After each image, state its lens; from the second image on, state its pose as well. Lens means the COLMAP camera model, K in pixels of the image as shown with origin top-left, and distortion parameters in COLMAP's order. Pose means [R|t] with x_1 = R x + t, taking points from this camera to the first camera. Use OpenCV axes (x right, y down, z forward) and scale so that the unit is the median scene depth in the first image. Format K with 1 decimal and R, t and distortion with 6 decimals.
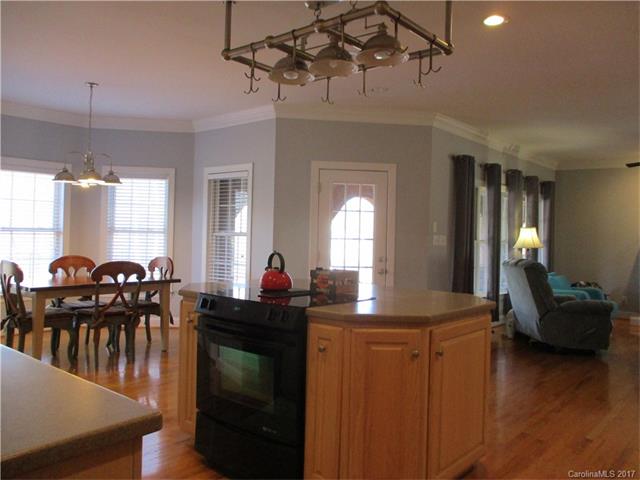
lens RADIAL K [[534.5, 0, 316.4], [0, 534.5, 233.2], [0, 0, 1]] dist [-0.023502, -0.007236]
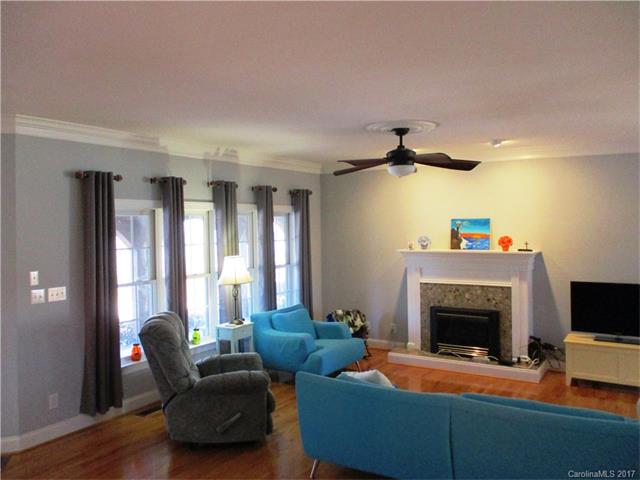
lens RADIAL K [[534.5, 0, 319.7], [0, 534.5, 239.5], [0, 0, 1]] dist [-0.023502, -0.007236]
pose [[0.987266, -0.056466, 0.148720, 0.414131], [0.052835, 0.998203, 0.028258, -0.051716], [-0.150049, -0.020041, 0.988475, 0.220391]]
